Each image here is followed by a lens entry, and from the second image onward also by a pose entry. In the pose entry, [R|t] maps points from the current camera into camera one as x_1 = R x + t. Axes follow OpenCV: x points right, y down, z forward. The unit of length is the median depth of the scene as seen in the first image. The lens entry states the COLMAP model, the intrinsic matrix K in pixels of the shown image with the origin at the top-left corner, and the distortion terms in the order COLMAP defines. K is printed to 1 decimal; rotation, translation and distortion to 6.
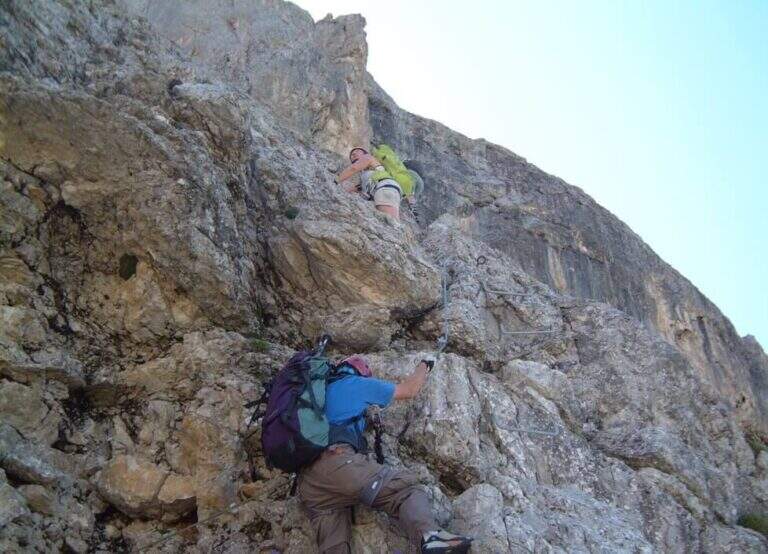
lens RADIAL K [[1102.3, 0, 384.0], [0, 1102.3, 277.0], [0, 0, 1]] dist [-0.209858, 0.114788]
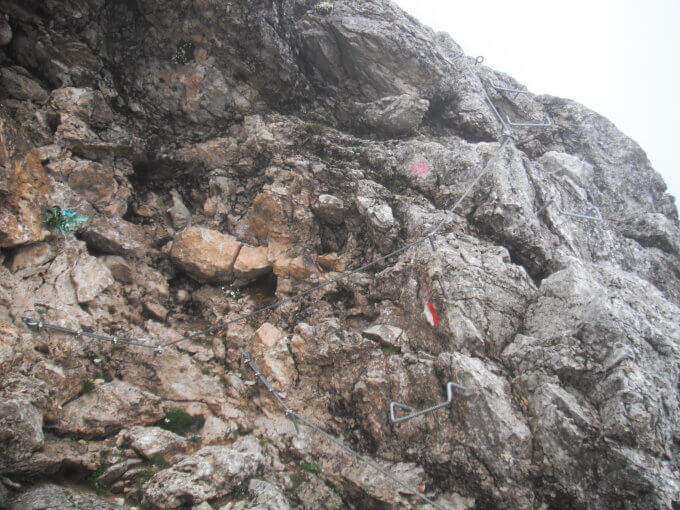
lens RADIAL K [[812.3, 0, 340.0], [0, 812.3, 255.0], [0, 0, 1]] dist [-0.184487, 0.007370]
pose [[0.990400, 0.009992, 0.137872, -0.200518], [-0.041572, 0.972742, 0.228131, -0.000958], [-0.131834, -0.231673, 0.963819, 0.178845]]
